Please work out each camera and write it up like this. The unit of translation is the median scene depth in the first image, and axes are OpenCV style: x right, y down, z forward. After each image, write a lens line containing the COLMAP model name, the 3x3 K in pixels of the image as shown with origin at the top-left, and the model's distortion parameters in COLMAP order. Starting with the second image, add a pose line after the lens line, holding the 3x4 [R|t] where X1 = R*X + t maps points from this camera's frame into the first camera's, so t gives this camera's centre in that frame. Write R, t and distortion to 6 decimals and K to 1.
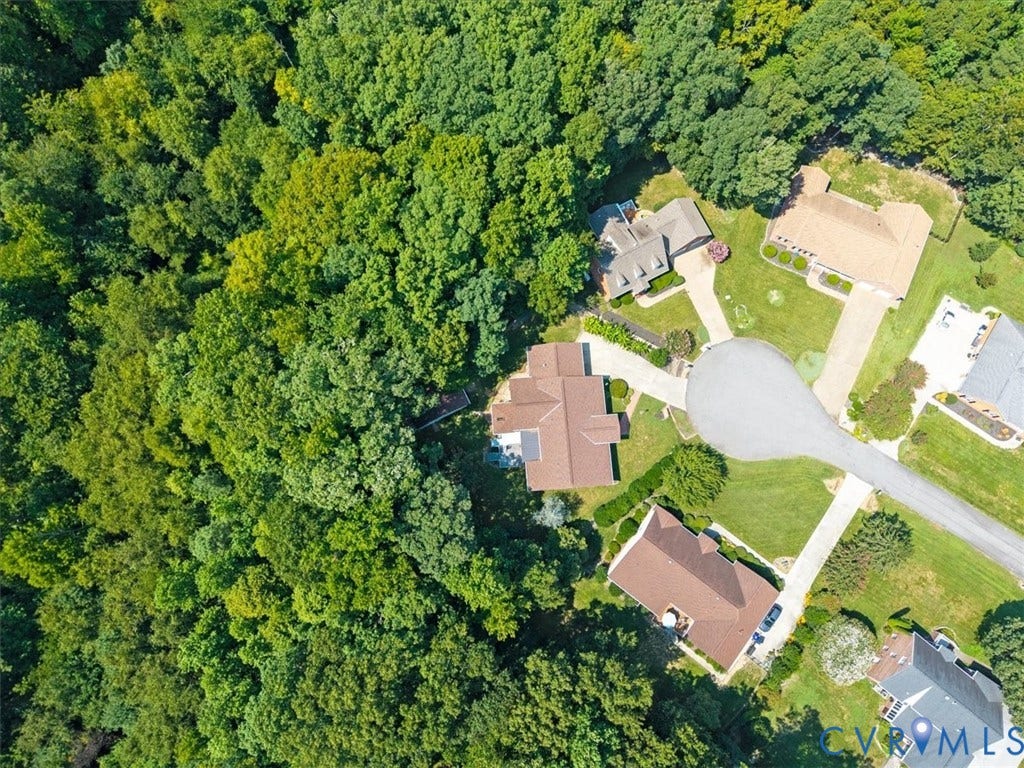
lens RADIAL K [[681.3, 0, 512.0], [0, 681.3, 384.0], [0, 0, 1]] dist [-0.002304, -0.001252]
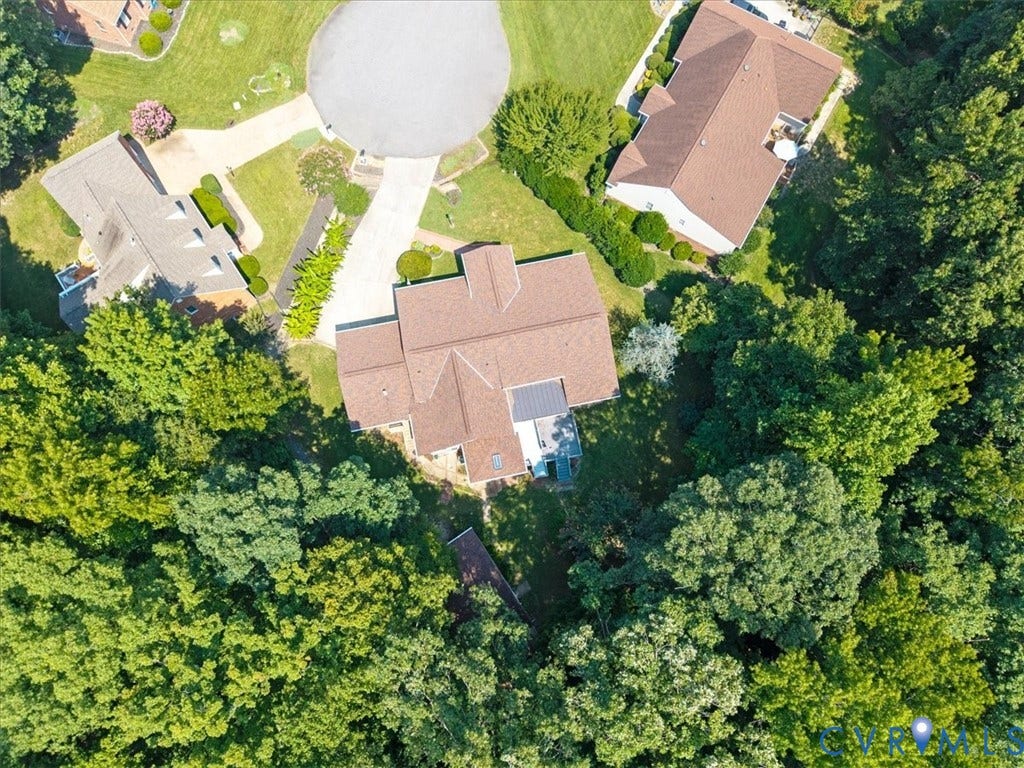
lens RADIAL K [[681.3, 0, 512.0], [0, 681.3, 384.0], [0, 0, 1]] dist [-0.002304, -0.001252]
pose [[-0.128406, -0.972896, 0.192314, -0.064557], [0.979619, -0.094228, 0.177392, -0.025564], [-0.154463, 0.211172, 0.965167, 0.510999]]
